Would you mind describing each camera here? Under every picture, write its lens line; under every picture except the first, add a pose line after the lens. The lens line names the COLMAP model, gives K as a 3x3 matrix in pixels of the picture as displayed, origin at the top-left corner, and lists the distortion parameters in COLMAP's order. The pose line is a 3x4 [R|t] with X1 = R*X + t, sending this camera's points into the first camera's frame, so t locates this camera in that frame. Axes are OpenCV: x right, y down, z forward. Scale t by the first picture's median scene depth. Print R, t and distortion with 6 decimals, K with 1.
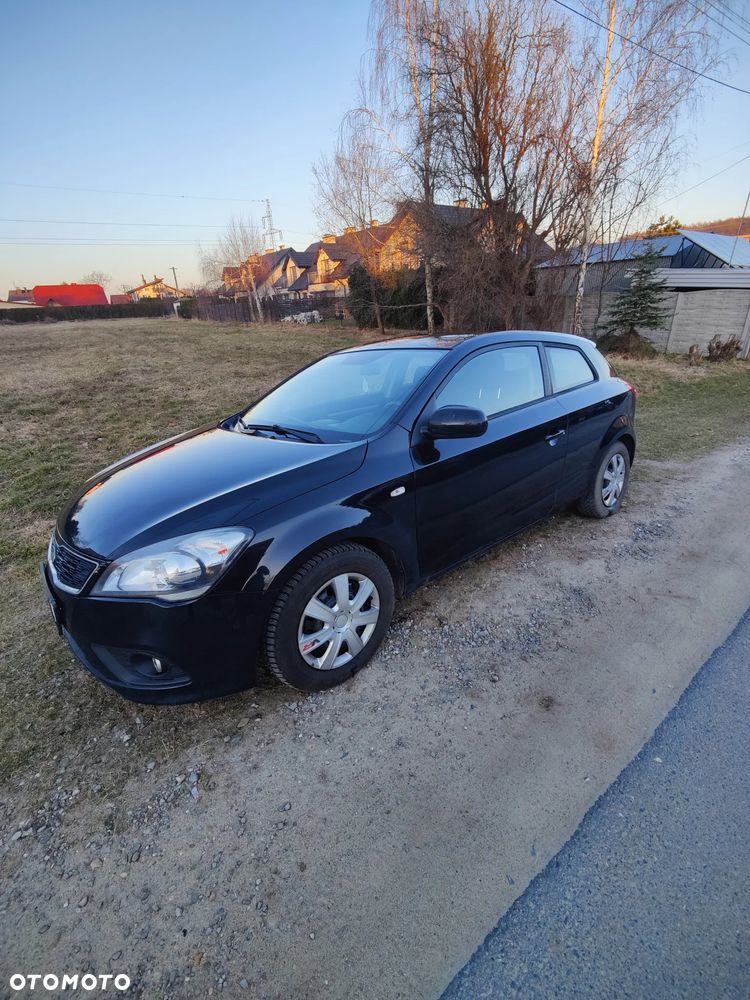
lens RADIAL K [[432.2, 0, 375.5], [0, 432.2, 499.4], [0, 0, 1]] dist [0.008837, -0.008249]
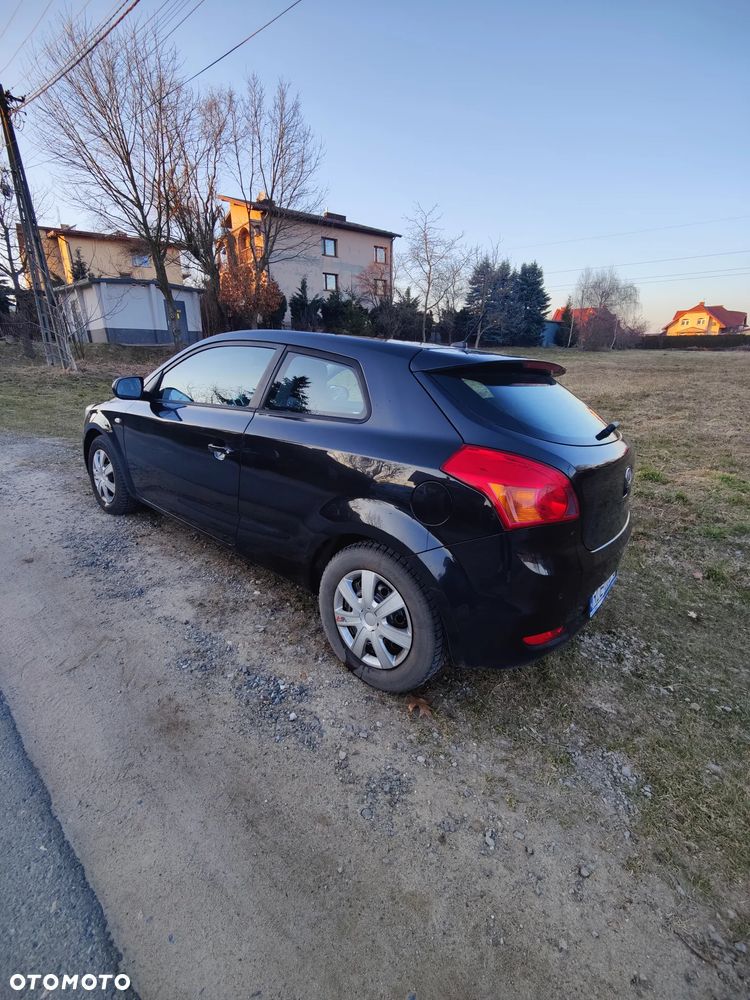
lens RADIAL K [[432.2, 0, 375.0], [0, 432.2, 499.7], [0, 0, 1]] dist [0.008837, -0.008249]
pose [[0.169690, 0.353607, -0.919874, 0.252964], [-0.404193, 0.876263, 0.262280, -0.079582], [0.898795, 0.327300, 0.291619, 0.208010]]
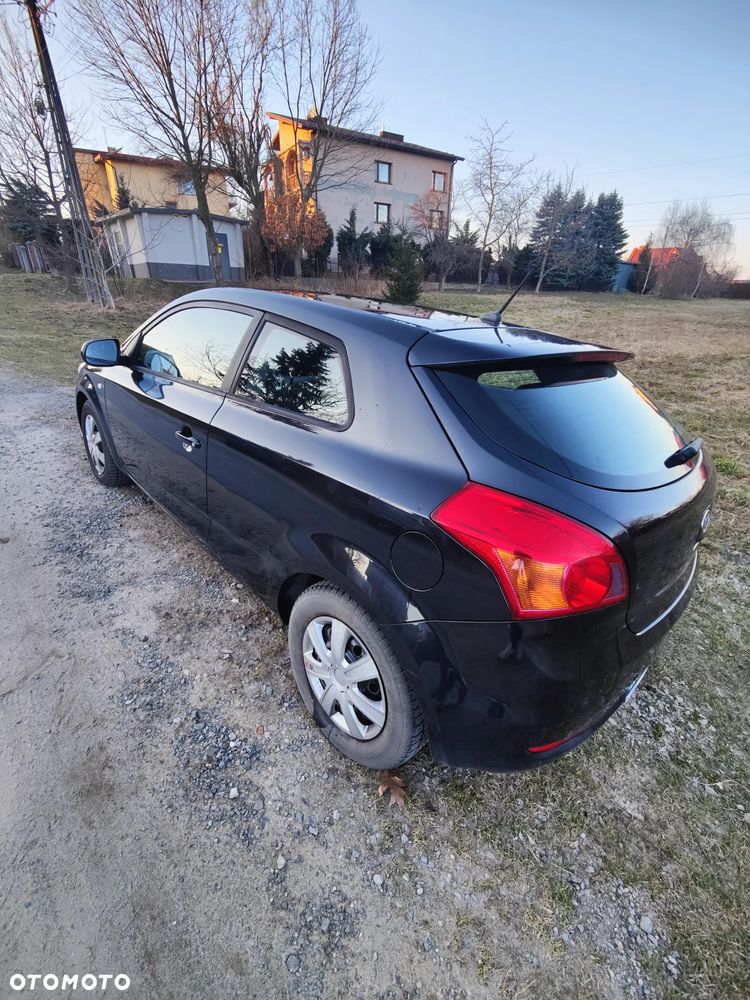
lens RADIAL K [[432.2, 0, 375.7], [0, 432.2, 501.2], [0, 0, 1]] dist [0.008837, -0.008249]
pose [[0.062183, 0.470248, -0.880341, 0.217591], [-0.426381, 0.810023, 0.402569, -0.094463], [0.902404, 0.350328, 0.250874, 0.223358]]
